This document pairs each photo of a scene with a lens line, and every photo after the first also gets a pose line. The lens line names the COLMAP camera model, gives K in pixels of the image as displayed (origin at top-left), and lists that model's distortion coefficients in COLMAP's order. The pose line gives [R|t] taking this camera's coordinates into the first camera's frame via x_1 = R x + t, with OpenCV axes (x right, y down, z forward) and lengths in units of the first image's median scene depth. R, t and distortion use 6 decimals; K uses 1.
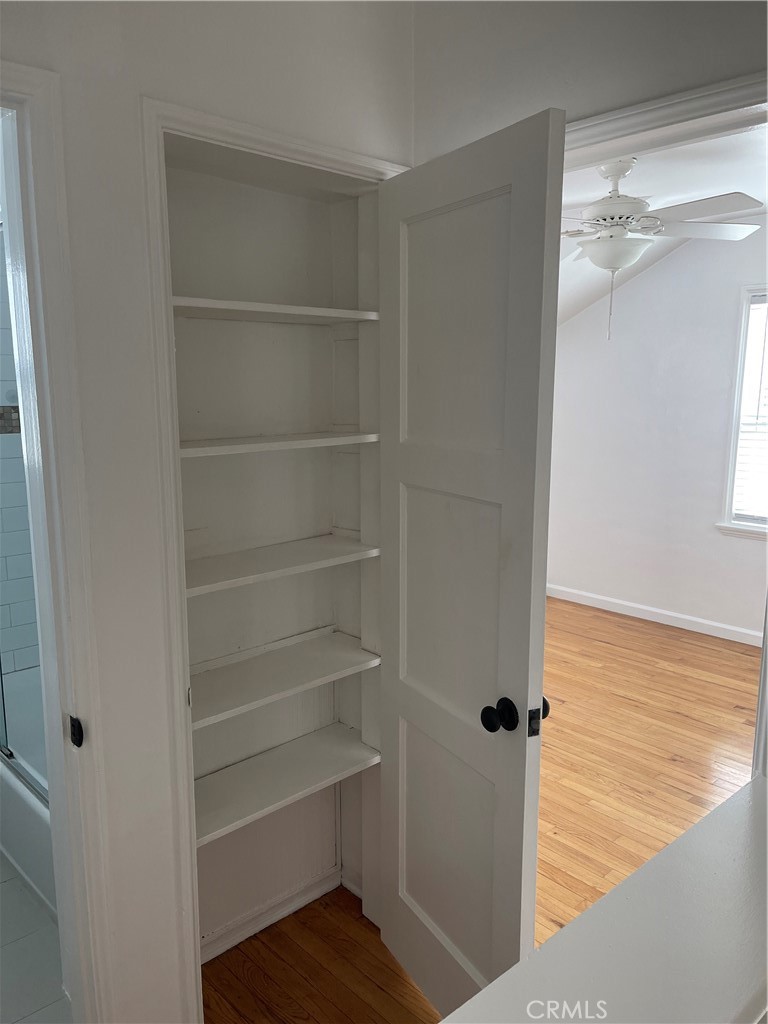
lens RADIAL K [[777.1, 0, 386.3], [0, 777.1, 519.8], [0, 0, 1]] dist [0.066625, -0.063385]
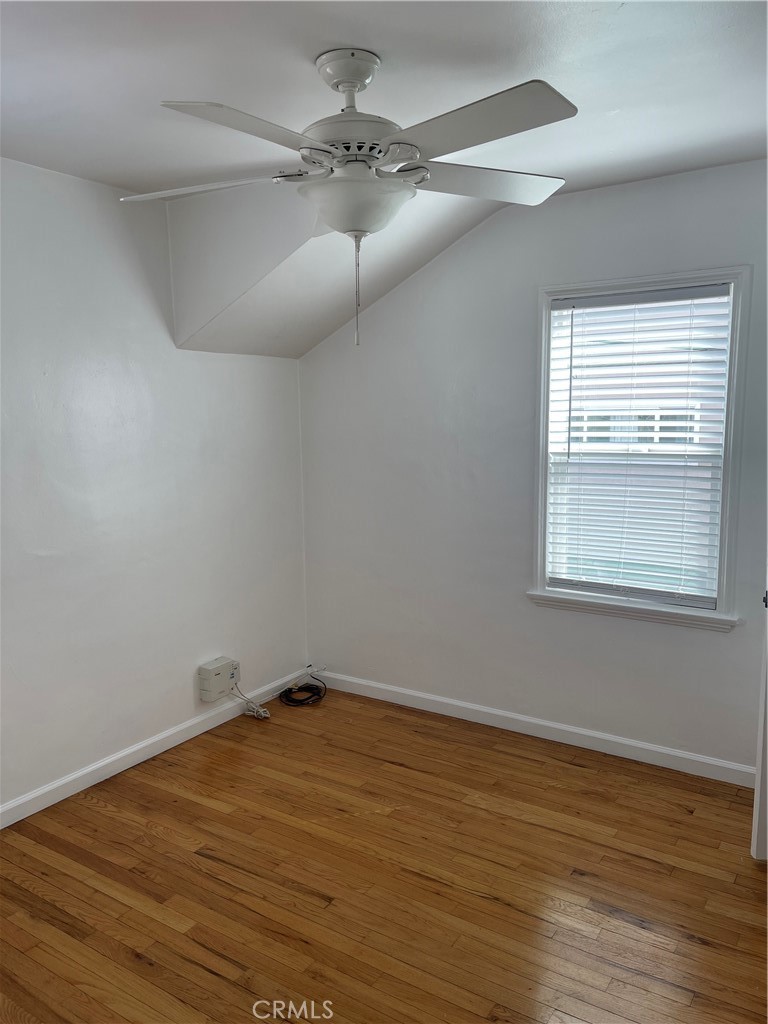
lens RADIAL K [[777.1, 0, 372.7], [0, 777.1, 511.1], [0, 0, 1]] dist [0.066625, -0.063385]
pose [[0.976199, -0.040746, 0.213016, 0.119469], [0.052129, 0.997482, -0.048093, -0.048892], [-0.210520, 0.058052, 0.975864, 0.298590]]
